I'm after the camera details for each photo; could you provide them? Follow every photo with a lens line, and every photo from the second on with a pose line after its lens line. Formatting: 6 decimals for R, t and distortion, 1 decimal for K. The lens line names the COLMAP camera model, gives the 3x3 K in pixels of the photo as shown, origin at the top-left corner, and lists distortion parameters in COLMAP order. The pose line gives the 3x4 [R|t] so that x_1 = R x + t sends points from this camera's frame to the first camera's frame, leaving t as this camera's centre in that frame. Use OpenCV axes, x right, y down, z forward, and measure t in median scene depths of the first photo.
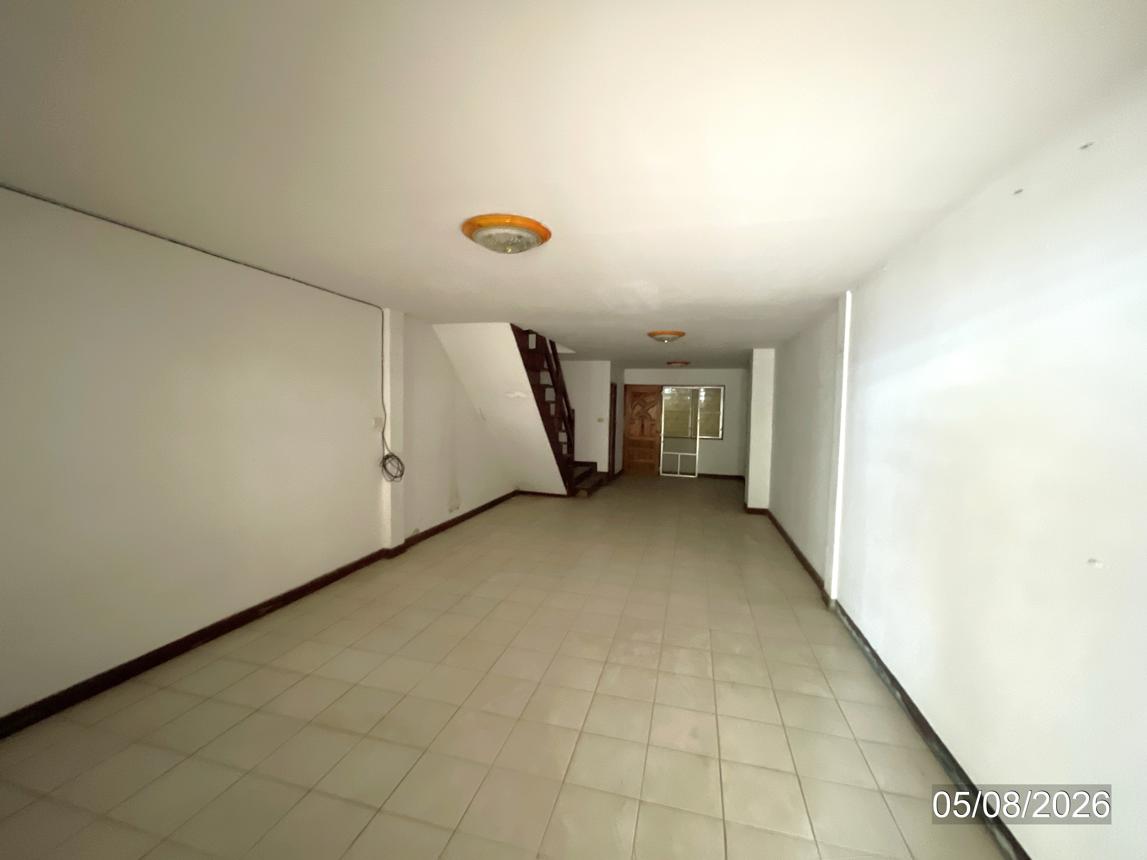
lens RADIAL K [[462.6, 0, 572.9], [0, 462.6, 430.0], [0, 0, 1]] dist [0.000746, -0.000011]
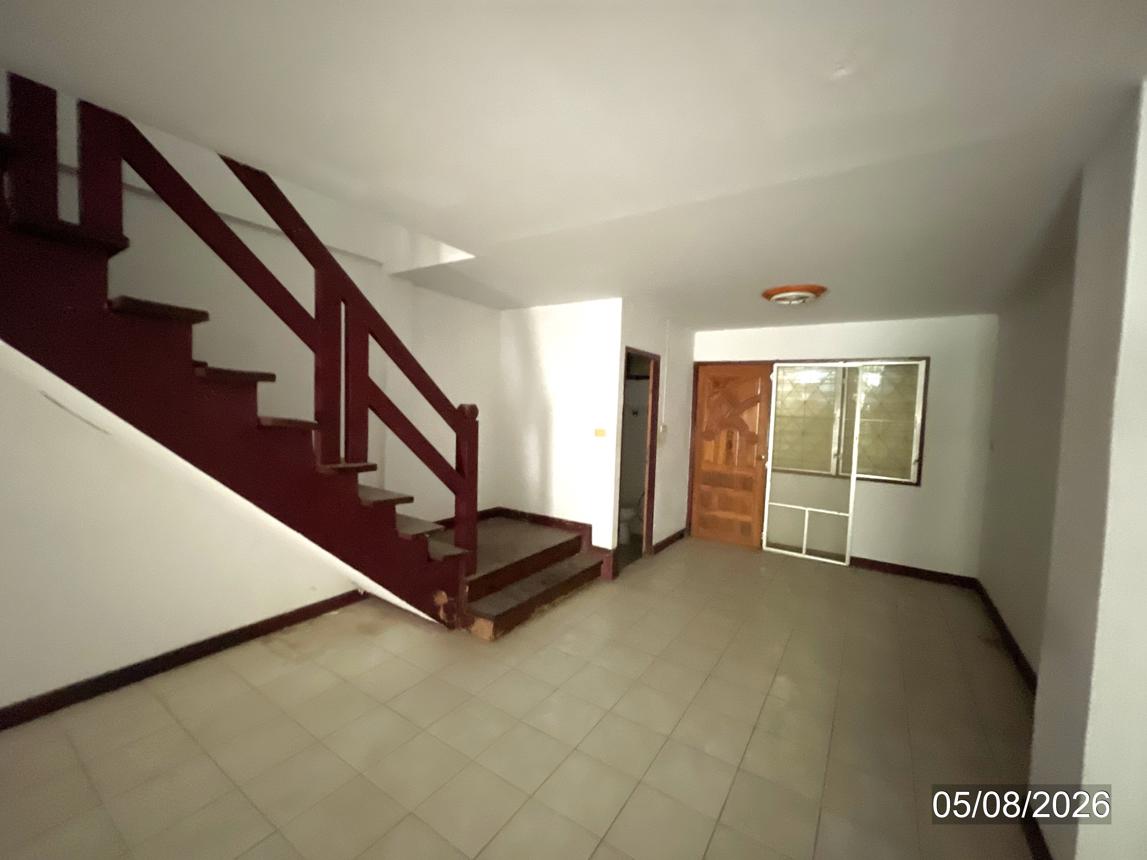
lens RADIAL K [[462.6, 0, 573.7], [0, 462.6, 430.3], [0, 0, 1]] dist [0.000746, -0.000011]
pose [[0.944695, 0.027662, -0.326780, 0.158382], [-0.028332, 0.999595, 0.002709, -0.021652], [0.326723, 0.006700, 0.945096, 0.485631]]
